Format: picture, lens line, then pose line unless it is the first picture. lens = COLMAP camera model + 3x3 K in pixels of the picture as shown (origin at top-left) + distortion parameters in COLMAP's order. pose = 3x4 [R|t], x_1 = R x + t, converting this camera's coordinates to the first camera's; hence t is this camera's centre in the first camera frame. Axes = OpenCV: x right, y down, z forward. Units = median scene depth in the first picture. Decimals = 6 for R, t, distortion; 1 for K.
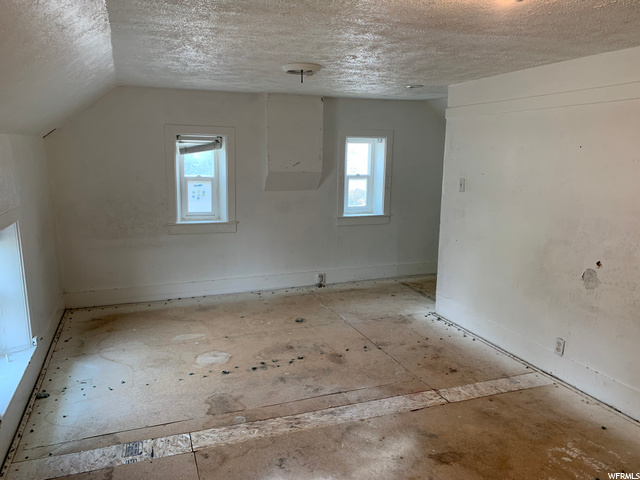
lens RADIAL K [[485.0, 0, 318.6], [0, 485.0, 242.8], [0, 0, 1]] dist [-0.002256, 0.000739]
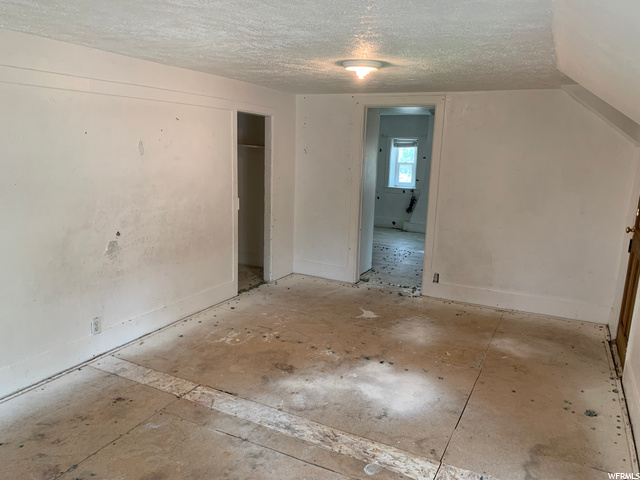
lens RADIAL K [[485.0, 0, 319.0], [0, 485.0, 238.2], [0, 0, 1]] dist [-0.002256, 0.000739]
pose [[-0.676529, -0.167822, 0.717039, -0.605490], [0.099762, 0.943825, 0.315028, -0.272846], [-0.729627, 0.284659, -0.621782, 1.403212]]
